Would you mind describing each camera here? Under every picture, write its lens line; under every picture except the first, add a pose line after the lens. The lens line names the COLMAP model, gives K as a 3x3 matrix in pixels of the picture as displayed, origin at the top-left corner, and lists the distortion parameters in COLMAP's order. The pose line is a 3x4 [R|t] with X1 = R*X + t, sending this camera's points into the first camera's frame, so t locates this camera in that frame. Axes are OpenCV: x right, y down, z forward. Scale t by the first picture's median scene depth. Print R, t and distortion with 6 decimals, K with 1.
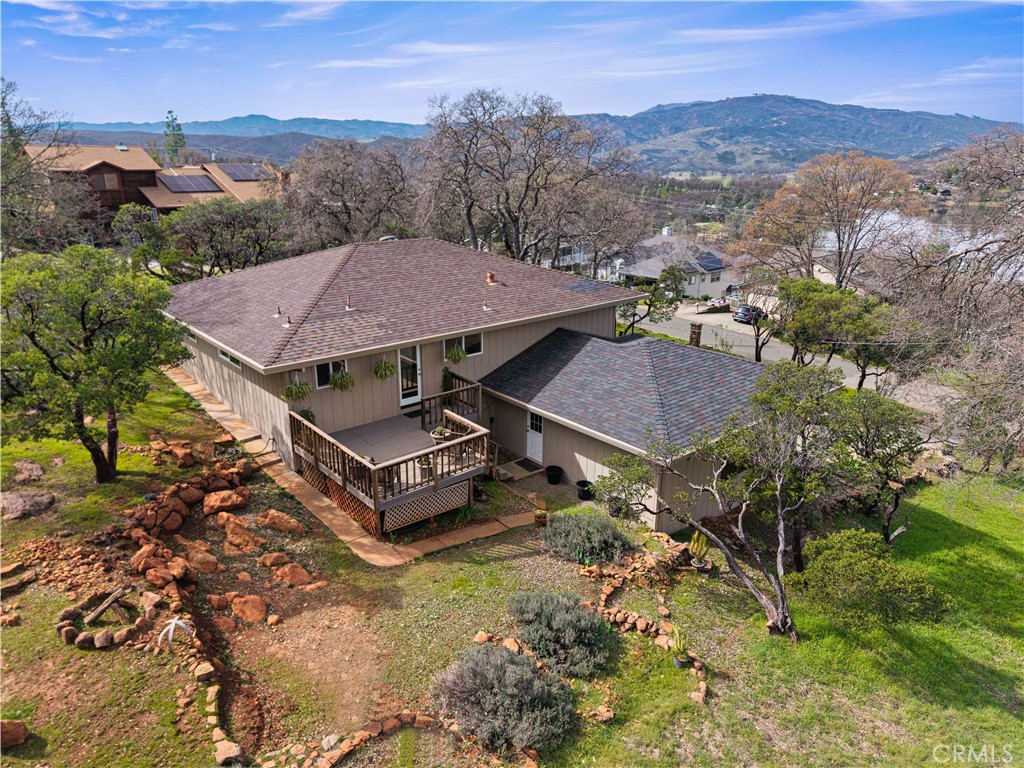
lens RADIAL K [[694.2, 0, 512.0], [0, 694.2, 384.0], [0, 0, 1]] dist [0.008642, -0.000084]
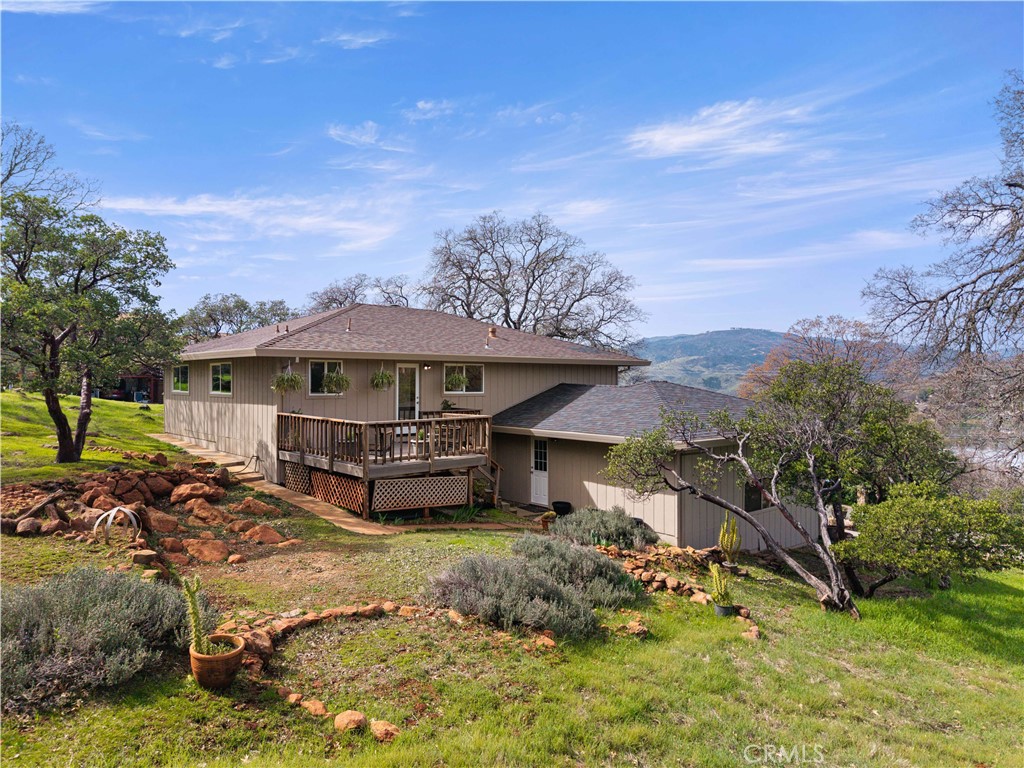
lens RADIAL K [[689.1, 0, 512.0], [0, 689.1, 384.0], [0, 0, 1]] dist [0.014521, -0.006752]
pose [[0.999986, -0.004161, 0.003373, -0.008562], [0.005008, 0.949681, -0.313178, 0.338334], [-0.001900, 0.313191, 0.949688, 0.117205]]
